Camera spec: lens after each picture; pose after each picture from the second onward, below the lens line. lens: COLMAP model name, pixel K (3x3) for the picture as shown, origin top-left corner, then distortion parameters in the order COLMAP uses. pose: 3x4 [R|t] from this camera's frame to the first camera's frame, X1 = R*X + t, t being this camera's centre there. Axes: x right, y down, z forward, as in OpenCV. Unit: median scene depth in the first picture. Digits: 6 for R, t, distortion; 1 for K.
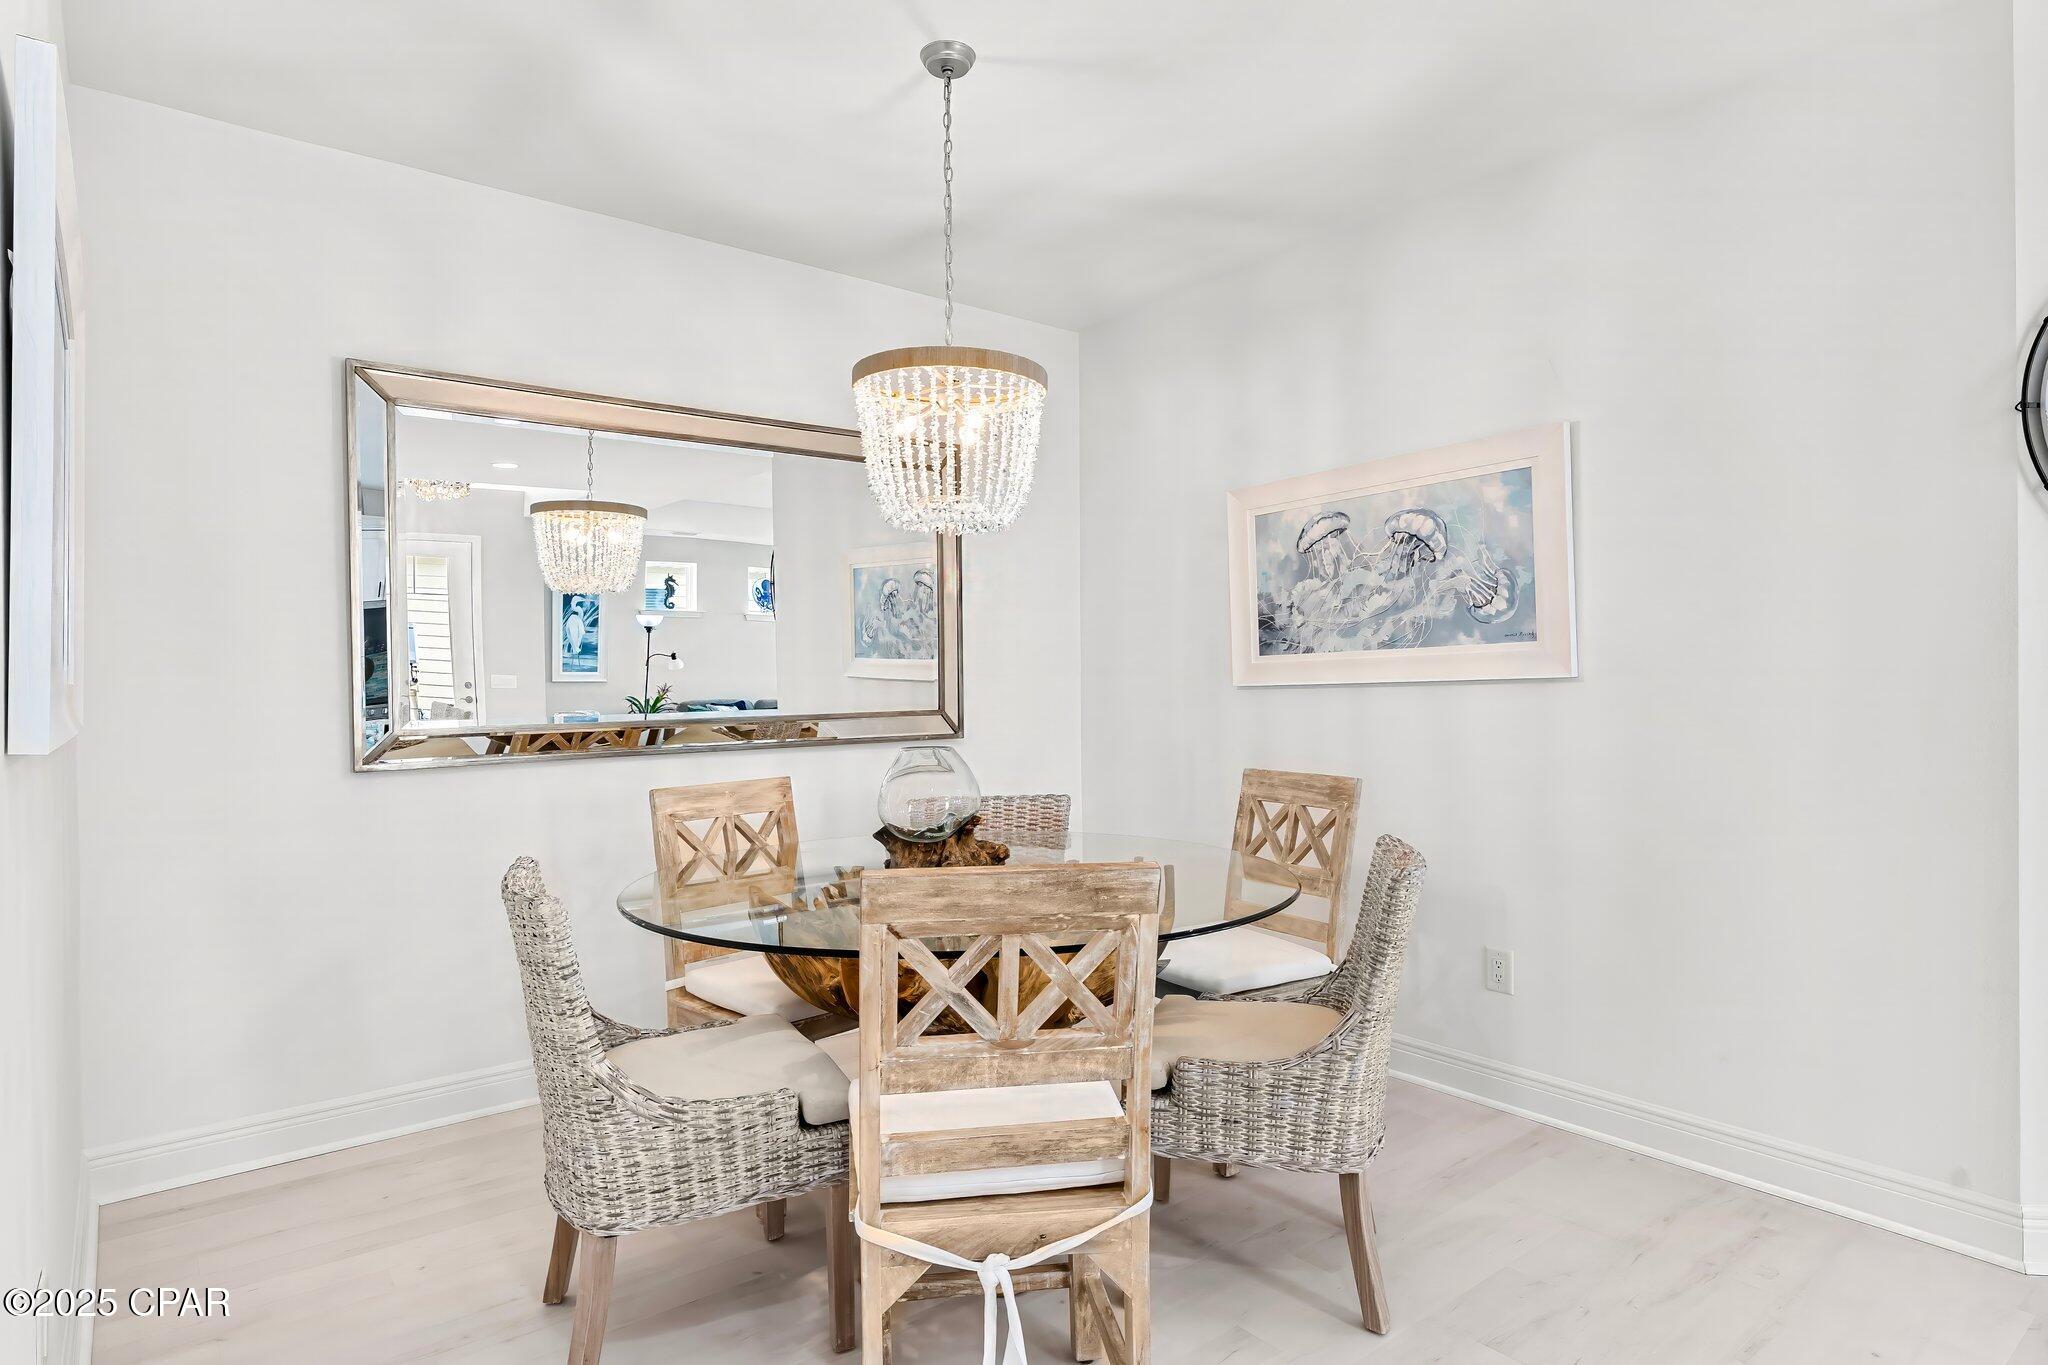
lens RADIAL K [[1115.6, 0, 994.2], [0, 1115.6, 686.5], [0, 0, 1]] dist [0.001970, 0.000221]
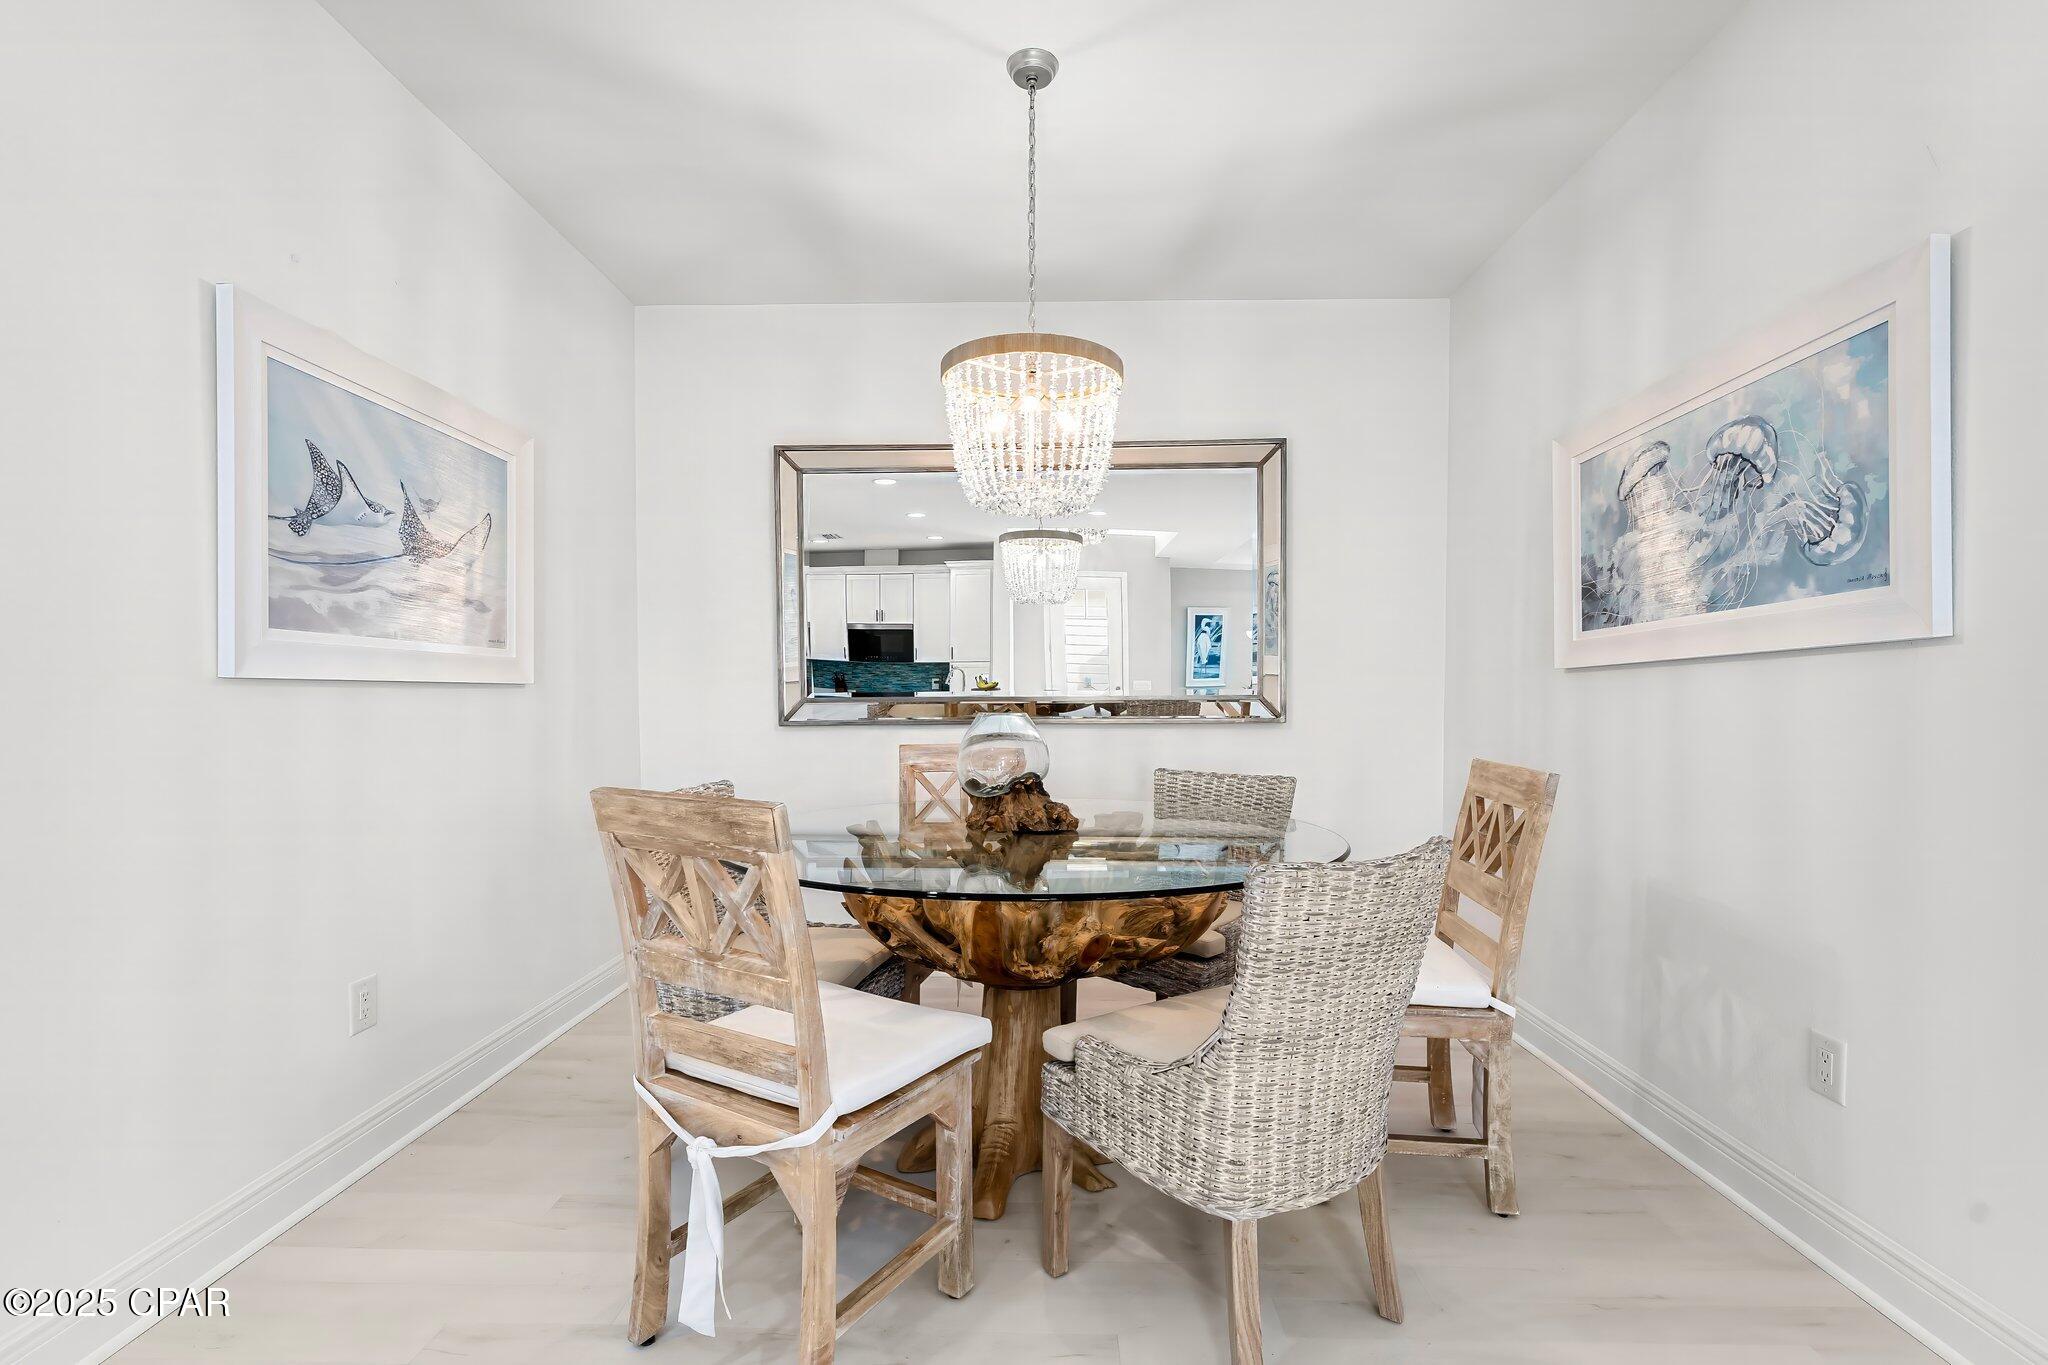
lens RADIAL K [[906.9, 0, 1029.2], [0, 906.9, 721.5], [0, 0, 1]] dist [-0.000309, -0.001318]
pose [[0.777223, 0.026868, -0.628651, 0.414669], [-0.010512, 0.999503, 0.029721, 0.028589], [0.629137, -0.016492, 0.777119, 0.252756]]
